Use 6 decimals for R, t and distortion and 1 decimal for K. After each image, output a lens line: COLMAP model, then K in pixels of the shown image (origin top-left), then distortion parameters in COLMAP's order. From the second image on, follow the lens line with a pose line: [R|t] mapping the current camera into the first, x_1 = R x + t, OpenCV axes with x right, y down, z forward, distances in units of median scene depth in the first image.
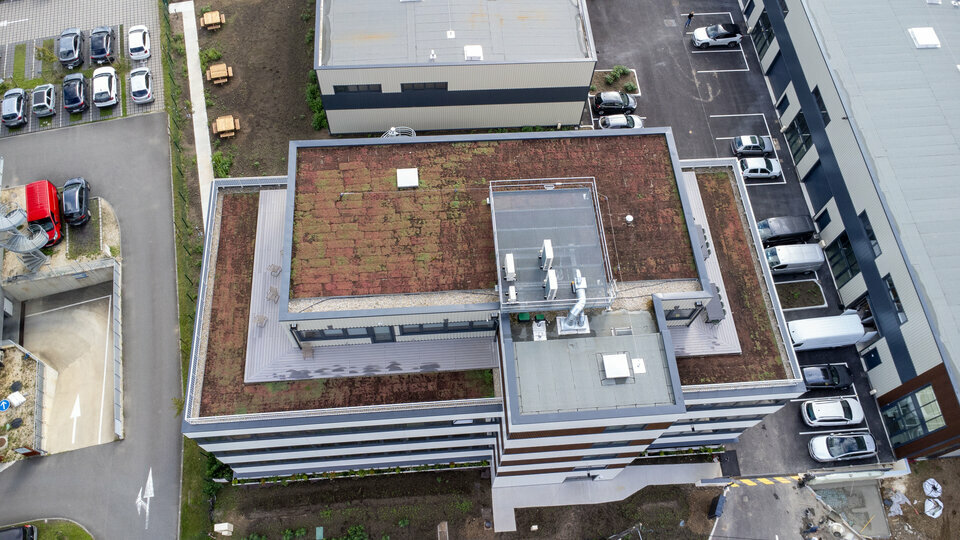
lens RADIAL K [[689.8, 0, 480.1], [0, 689.8, 270.7], [0, 0, 1]] dist [0.009894, -0.026680]
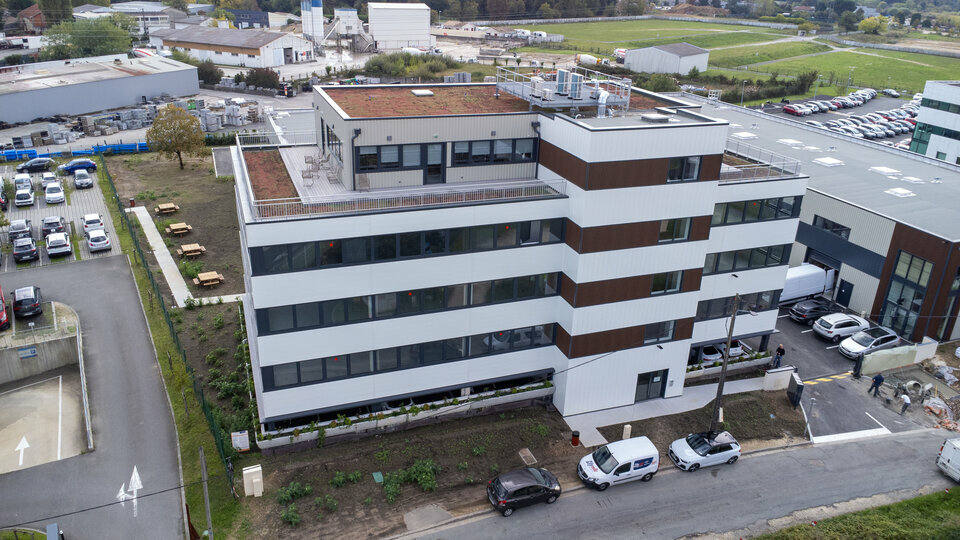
lens RADIAL K [[689.8, 0, 479.8], [0, 689.8, 271.1], [0, 0, 1]] dist [0.009894, -0.026680]
pose [[0.960091, -0.118813, 0.253199, -0.276382], [0.250803, 0.766401, -0.591377, 0.652191], [-0.123789, 0.631279, 0.765613, 0.237040]]
